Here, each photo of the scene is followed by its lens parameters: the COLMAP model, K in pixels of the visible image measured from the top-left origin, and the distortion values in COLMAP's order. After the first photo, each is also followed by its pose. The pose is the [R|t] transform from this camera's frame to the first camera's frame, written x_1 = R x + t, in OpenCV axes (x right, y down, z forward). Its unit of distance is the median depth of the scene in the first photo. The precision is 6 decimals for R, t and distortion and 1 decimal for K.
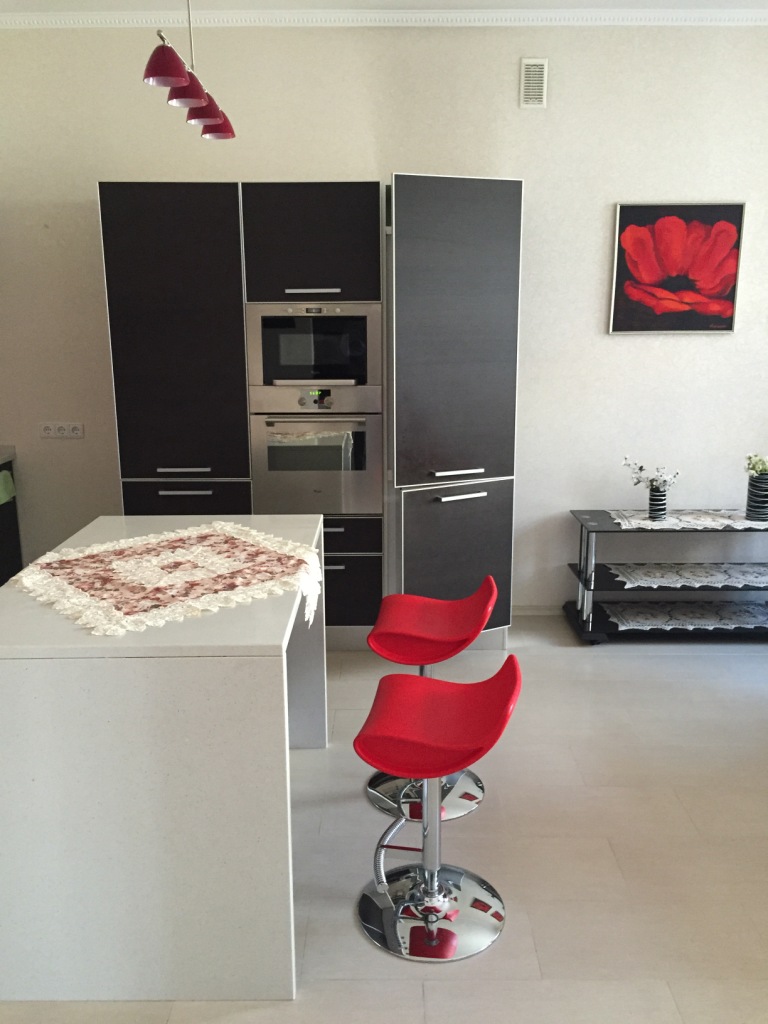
lens RADIAL K [[867.5, 0, 384.8], [0, 867.5, 512.1], [0, 0, 1]] dist [0.075999, -0.105789]
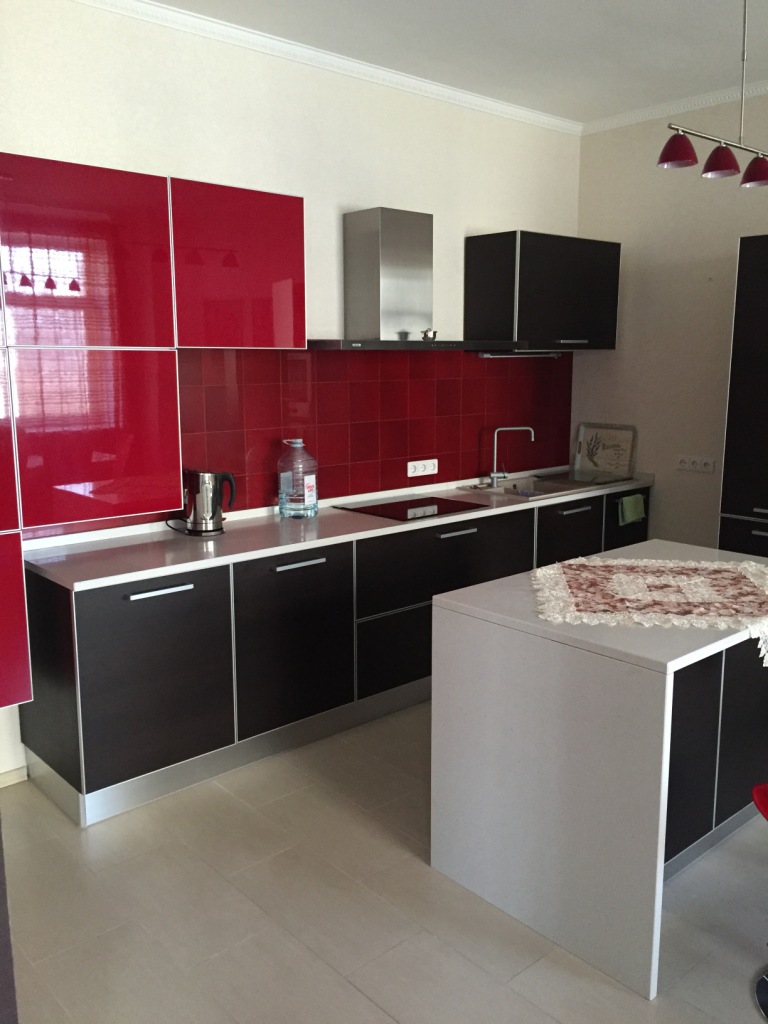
lens RADIAL K [[867.5, 0, 384.4], [0, 867.5, 511.5], [0, 0, 1]] dist [0.075999, -0.105789]
pose [[0.663272, 0.134328, -0.736225, 0.369070], [-0.166906, 0.985533, 0.029448, -0.007442], [0.729529, 0.103349, 0.676096, -0.015653]]
